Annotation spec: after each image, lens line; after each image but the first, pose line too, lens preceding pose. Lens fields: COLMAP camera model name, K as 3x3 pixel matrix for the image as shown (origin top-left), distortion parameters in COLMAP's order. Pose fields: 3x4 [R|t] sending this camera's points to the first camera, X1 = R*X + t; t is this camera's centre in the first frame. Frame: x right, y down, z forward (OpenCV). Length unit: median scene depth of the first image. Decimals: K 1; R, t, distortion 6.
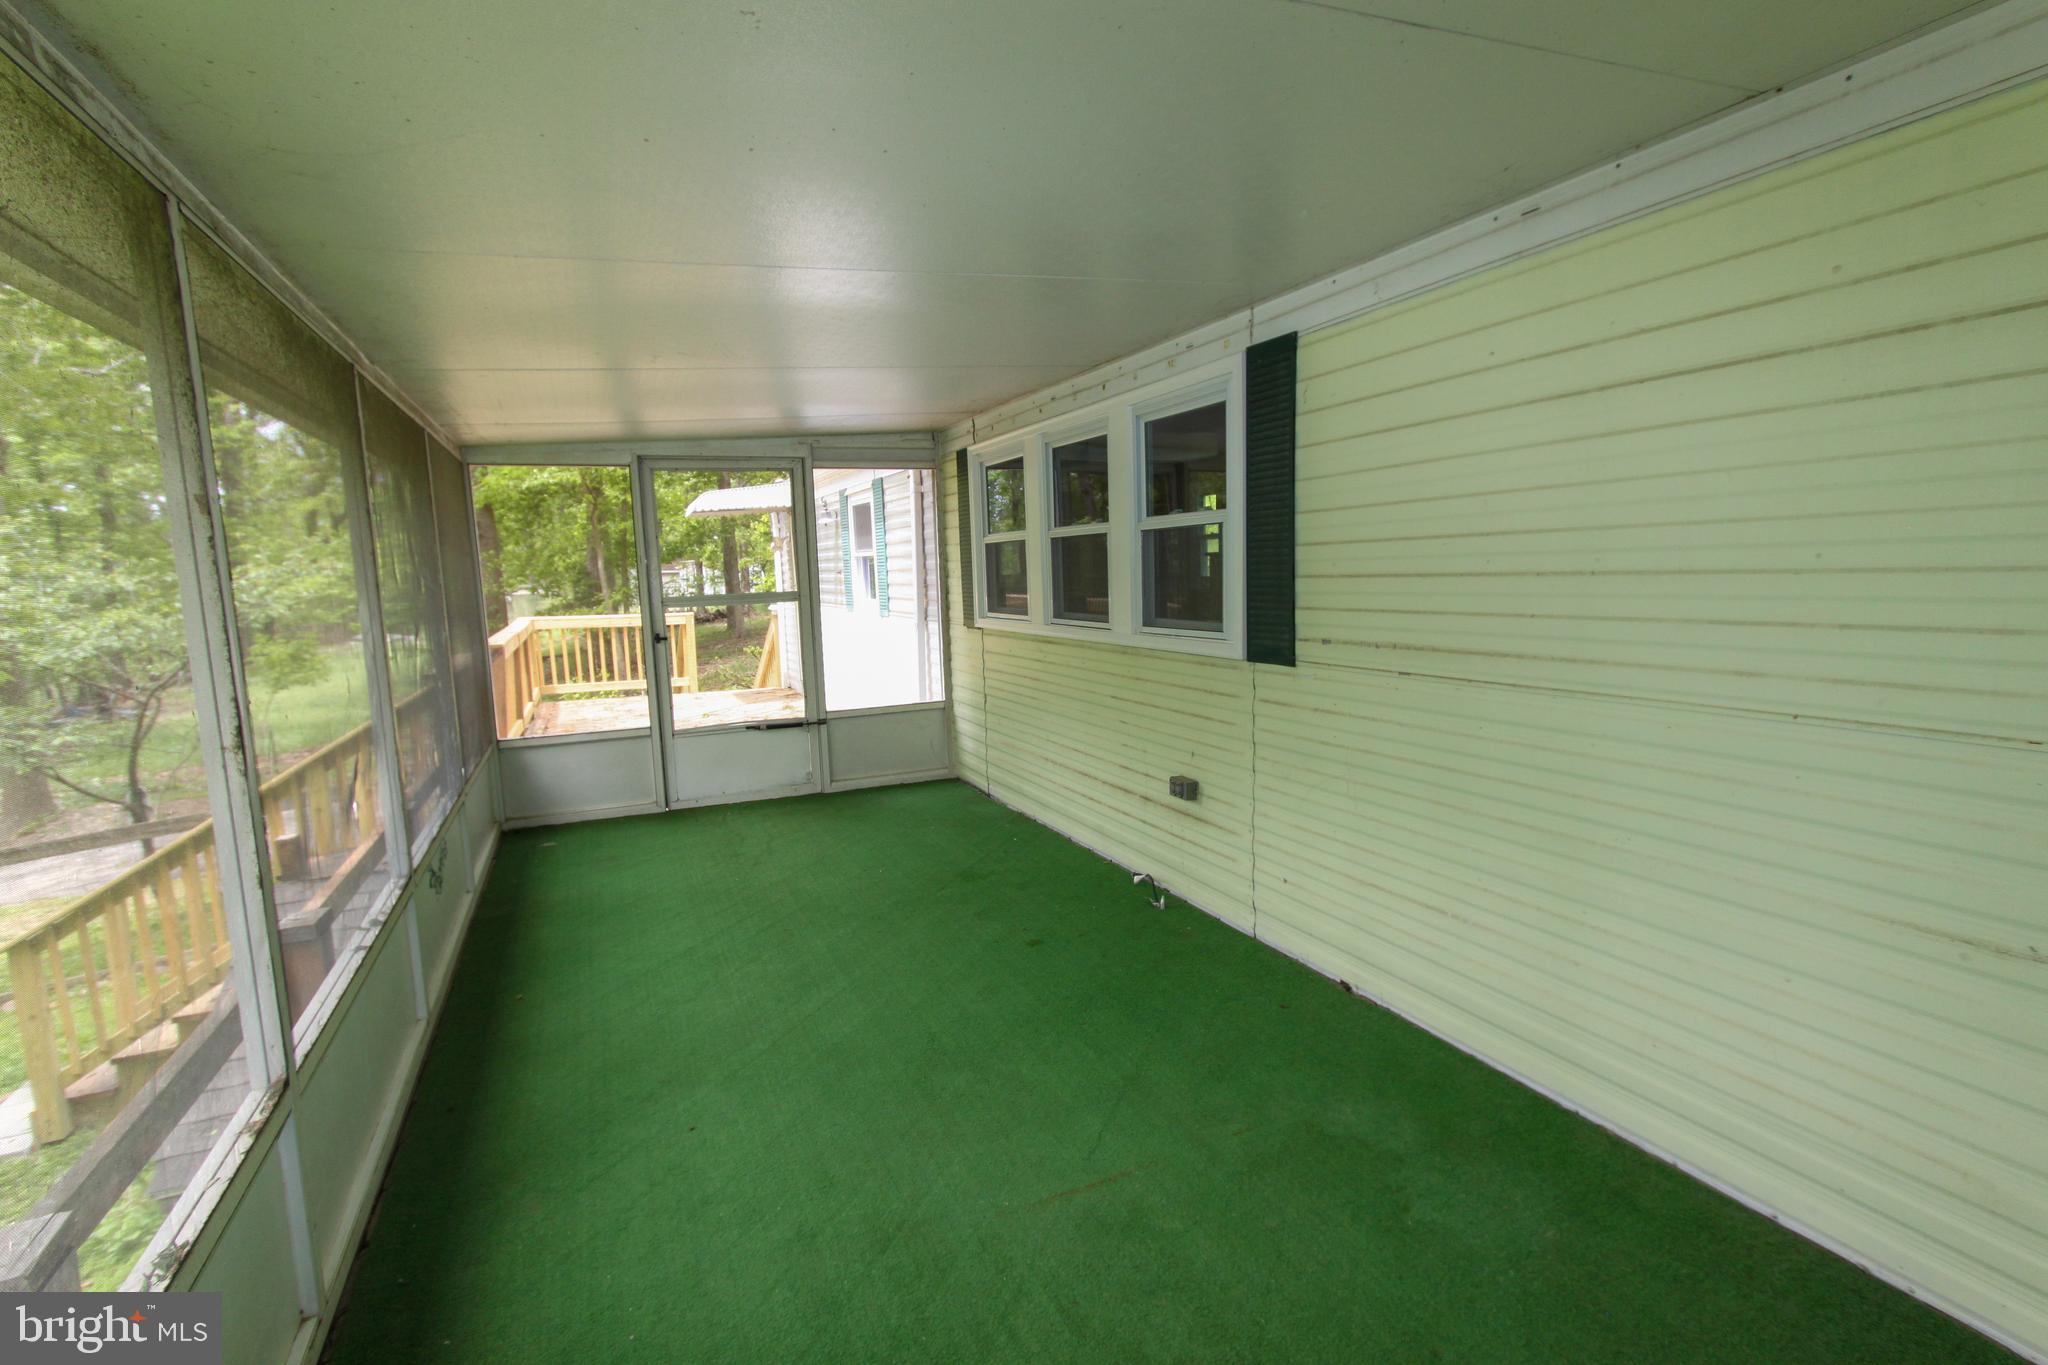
lens RADIAL K [[928.4, 0, 1004.1], [0, 928.4, 685.3], [0, 0, 1]] dist [0.000051, 0.001030]
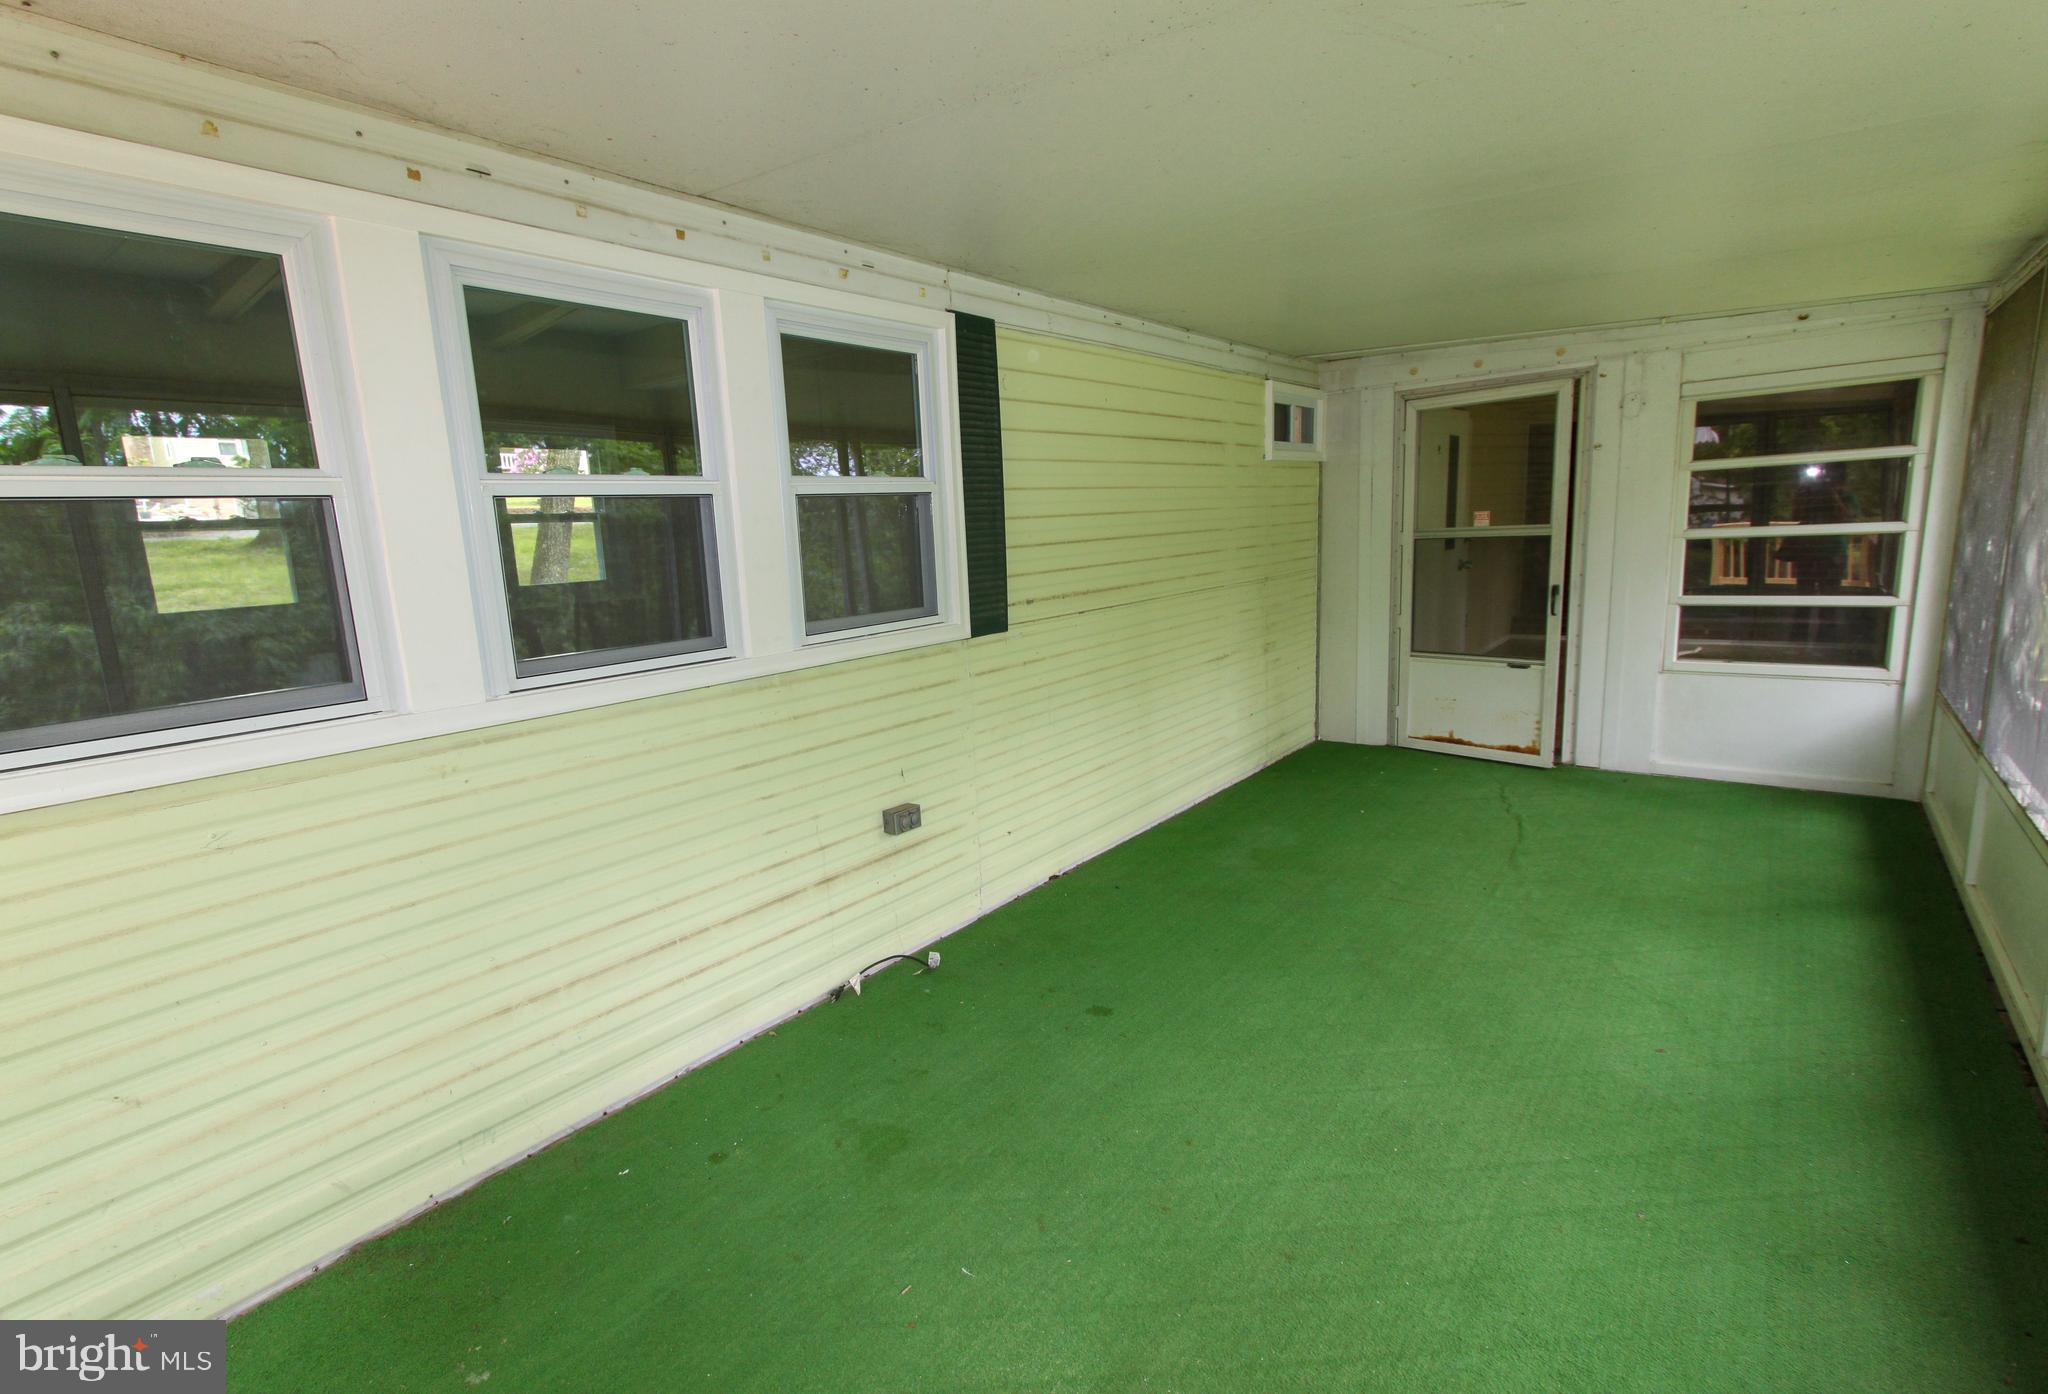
lens RADIAL K [[969.8, 0, 964.7], [0, 969.8, 703.3], [0, 0, 1]] dist [-0.002929, -0.000869]
pose [[-0.436412, -0.104146, 0.893699, -0.621533], [0.179576, 0.963212, 0.199937, -0.157192], [-0.881645, 0.247742, -0.401655, 1.366269]]
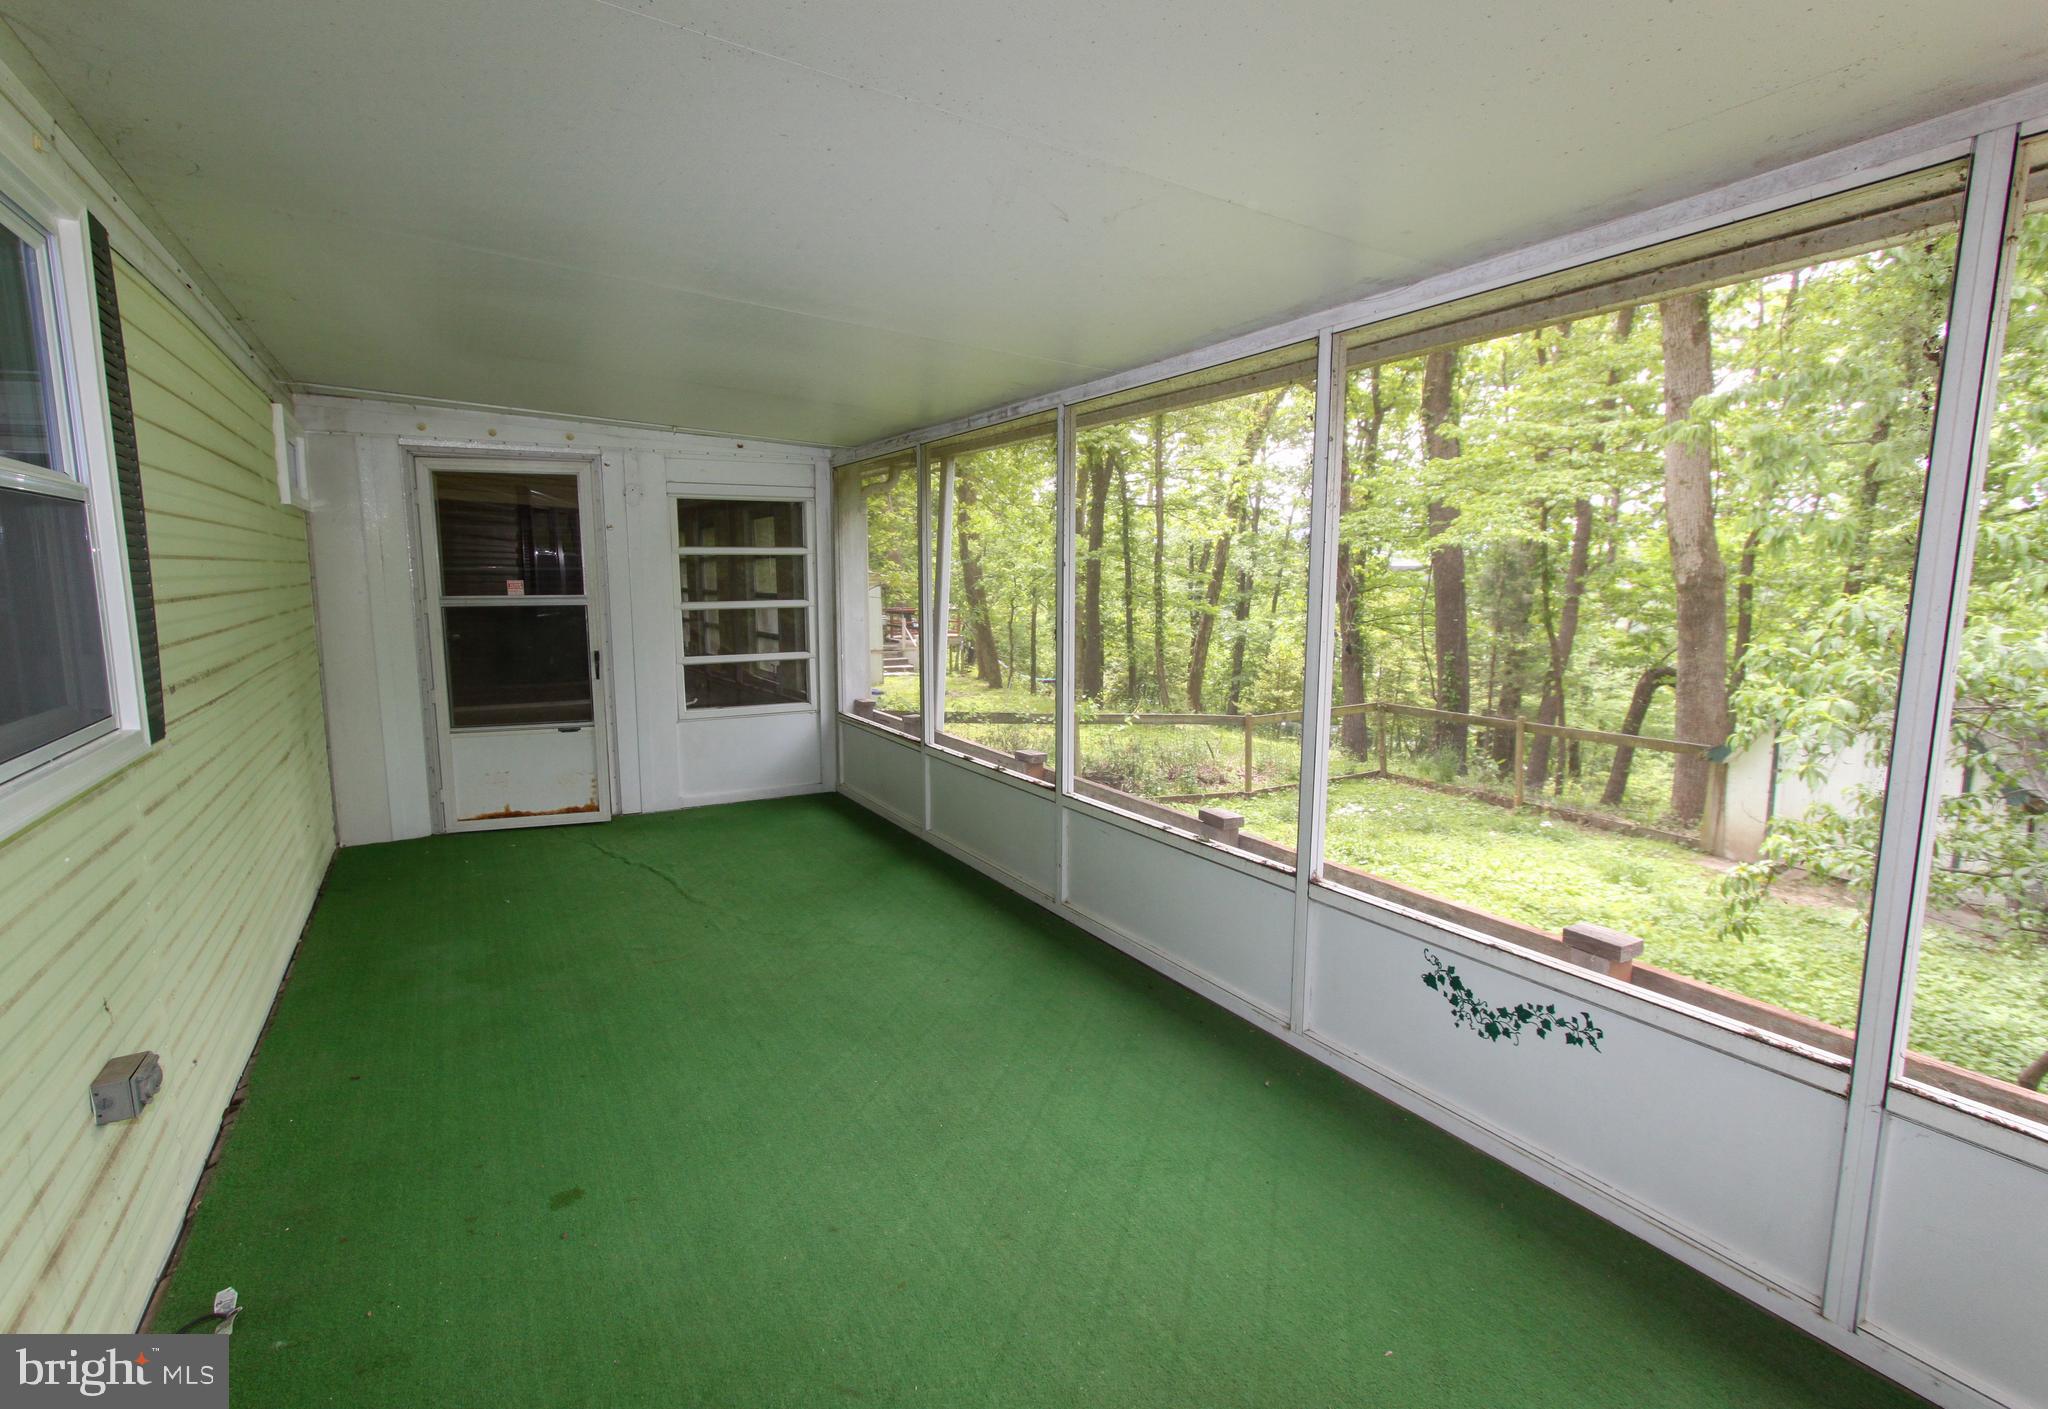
lens RADIAL K [[969.2, 0, 1024.0], [0, 969.2, 704.5], [0, 0, 1]] dist [-0.000930, 0.000289]
pose [[-0.993214, 0.046451, -0.106625, -0.211253], [0.016894, 0.964677, 0.262893, -0.194827], [0.115071, 0.259307, -0.958915, 1.558103]]
